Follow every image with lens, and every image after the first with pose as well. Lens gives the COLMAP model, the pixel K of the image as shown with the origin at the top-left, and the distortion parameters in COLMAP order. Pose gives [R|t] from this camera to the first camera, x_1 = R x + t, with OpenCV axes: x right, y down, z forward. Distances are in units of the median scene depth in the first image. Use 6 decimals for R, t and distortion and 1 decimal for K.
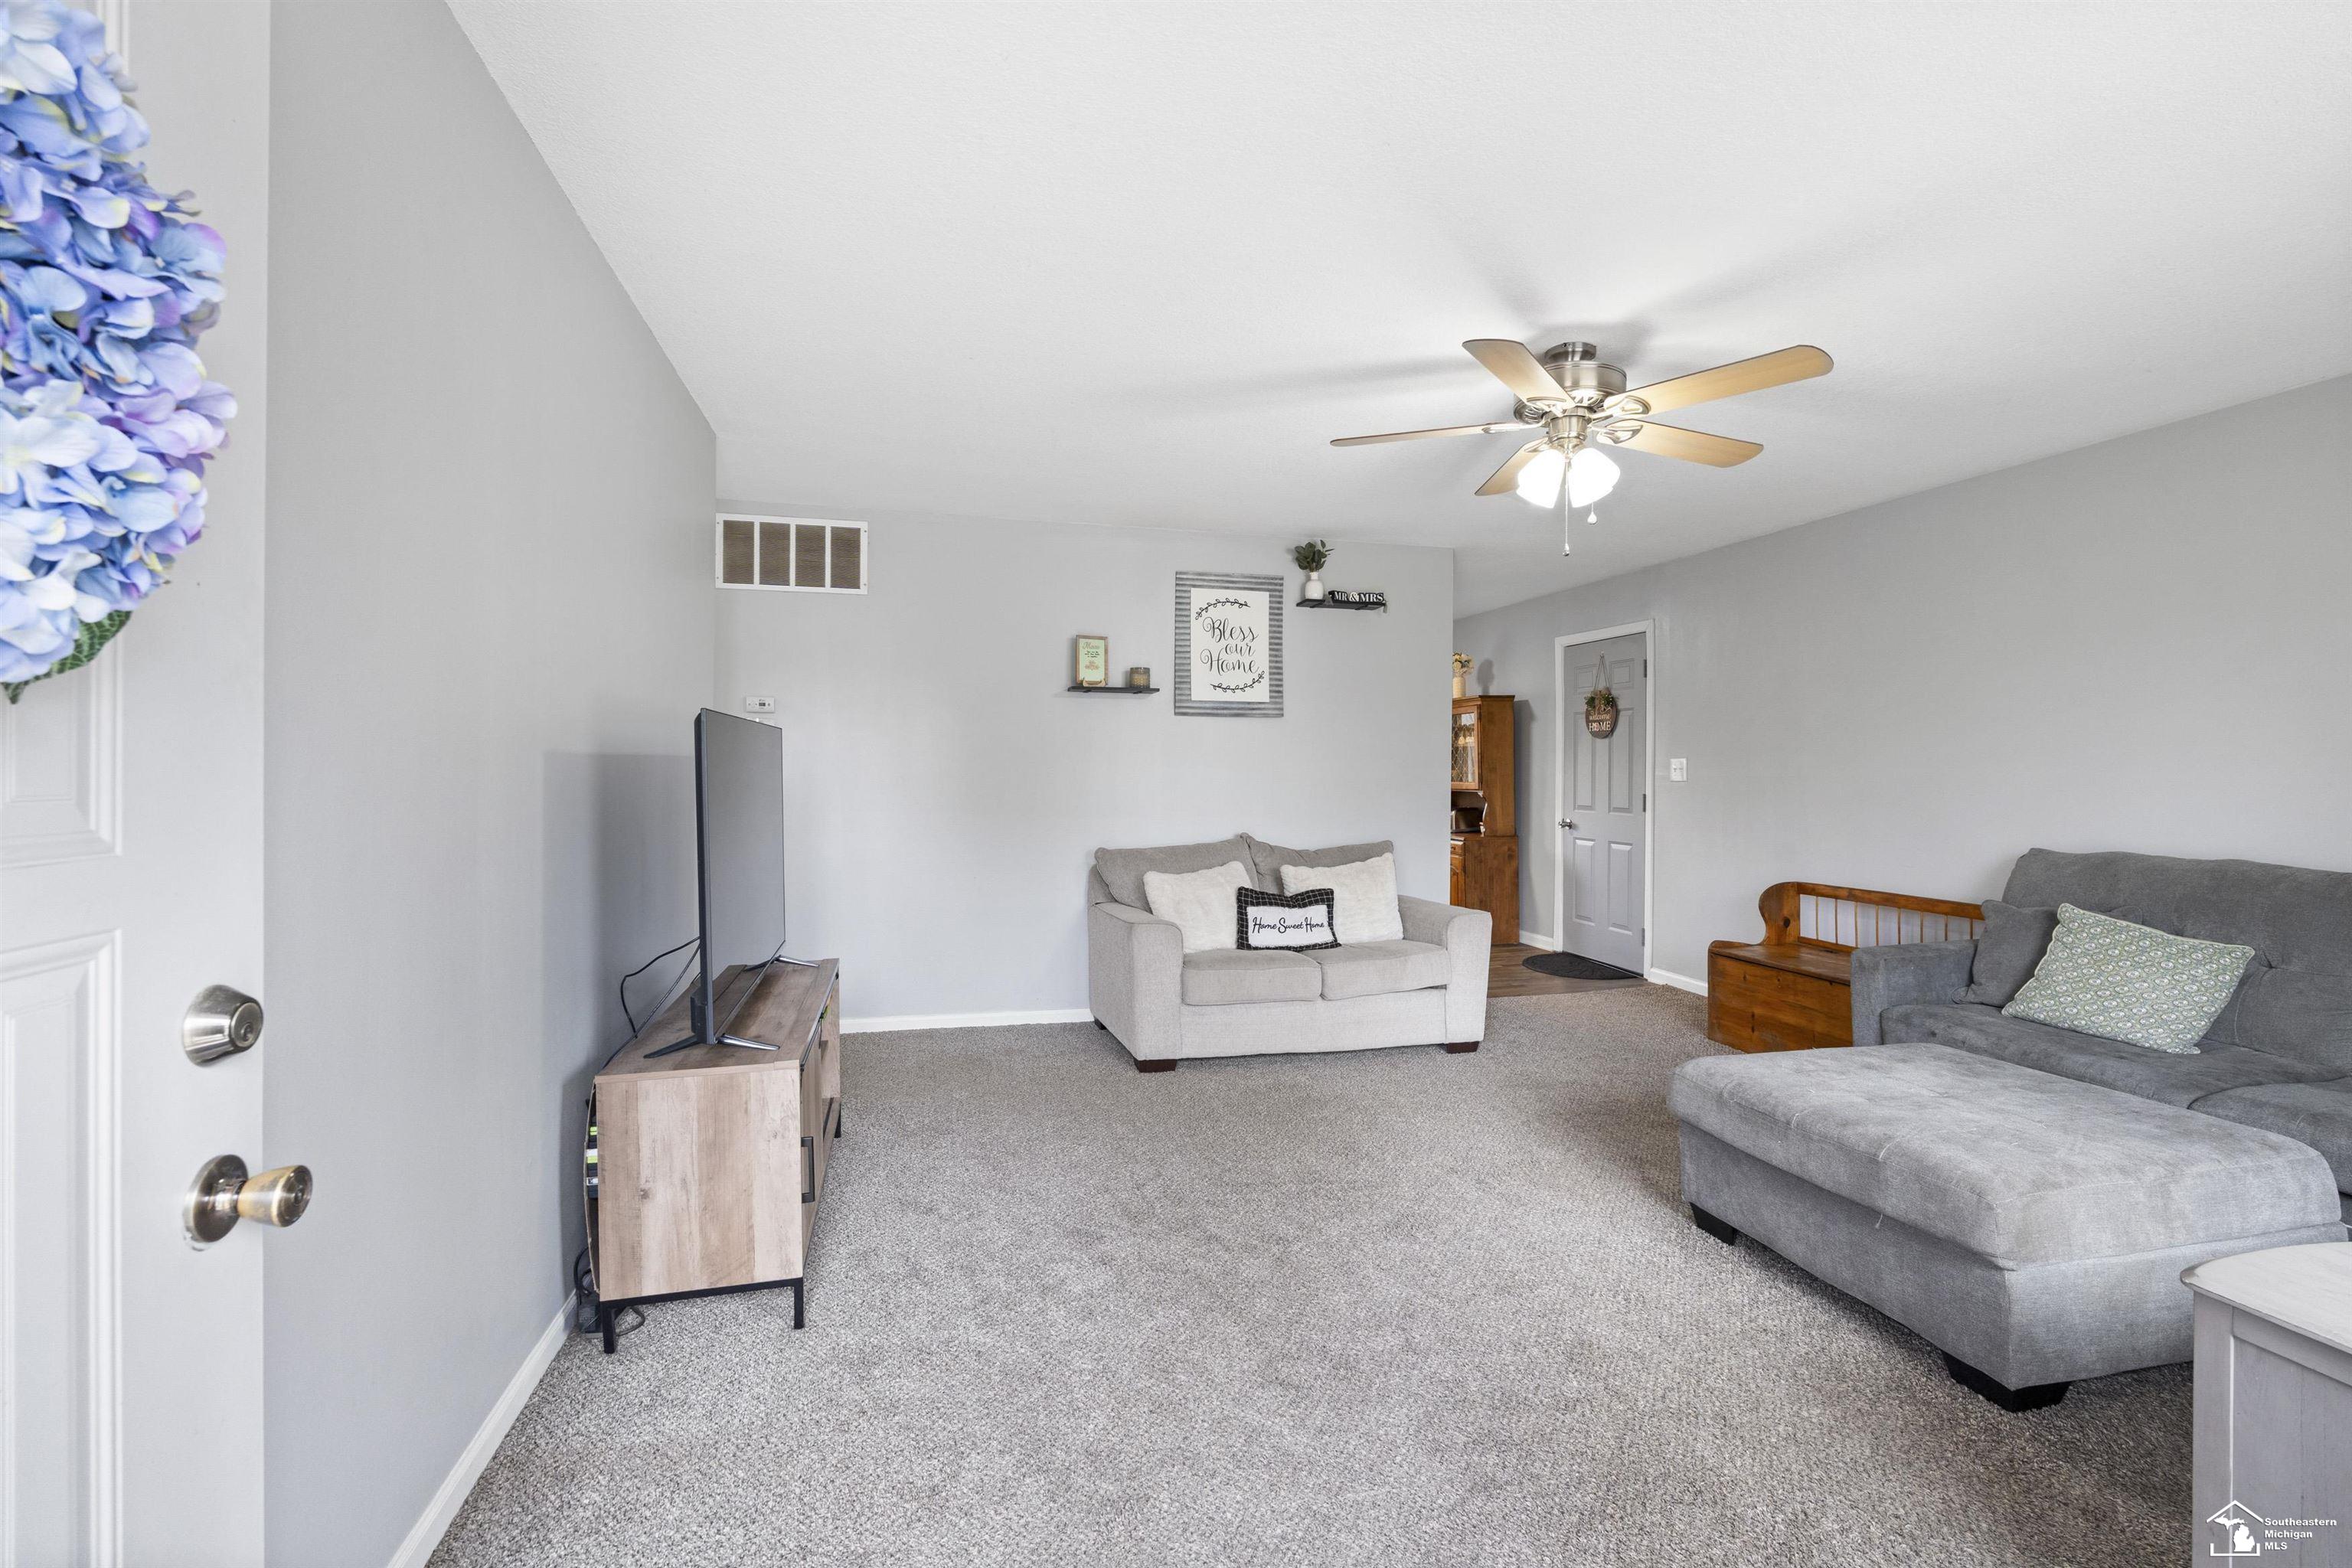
lens RADIAL K [[1030.8, 0, 1181.8], [0, 1030.8, 773.9], [0, 0, 1]] dist [-0.007812, -0.000125]
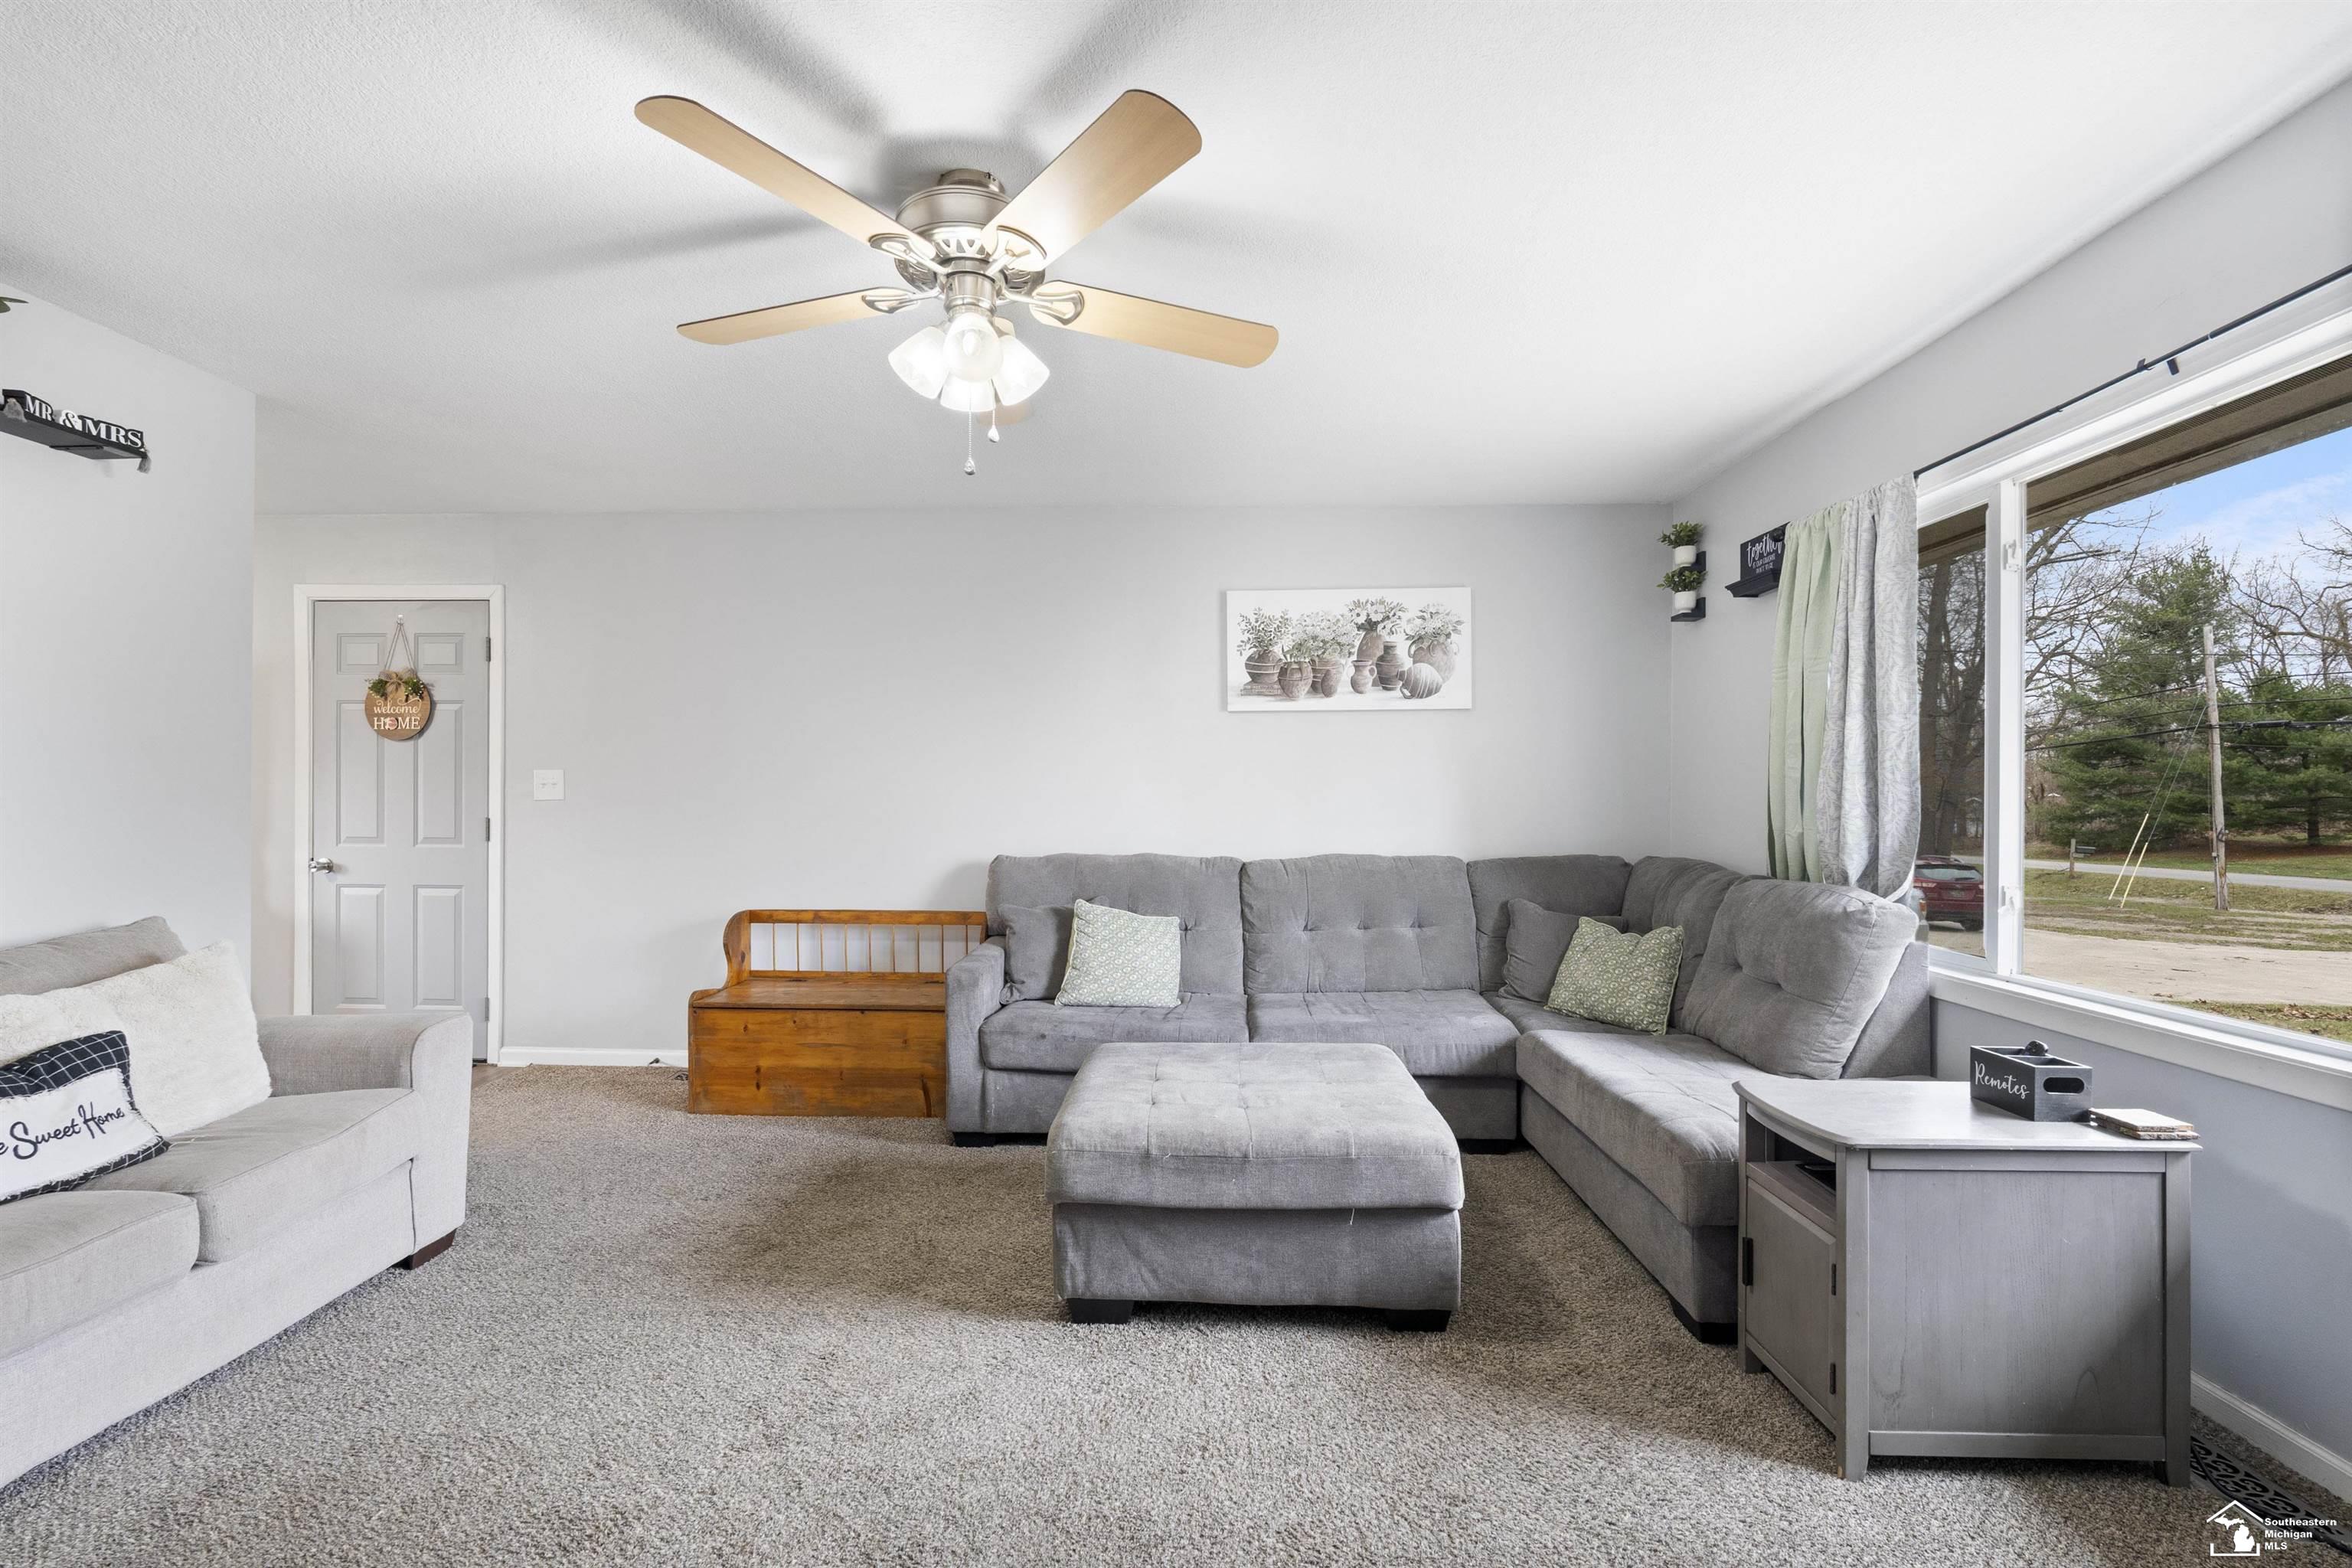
lens RADIAL K [[1030.8, 0, 1180.3], [0, 1030.8, 801.2], [0, 0, 1]] dist [-0.007812, -0.000125]
pose [[0.276412, -0.006511, 0.961017, -0.163011], [0.002351, 0.999979, 0.006099, 0.005659], [-0.961036, 0.000573, 0.276421, 0.402049]]
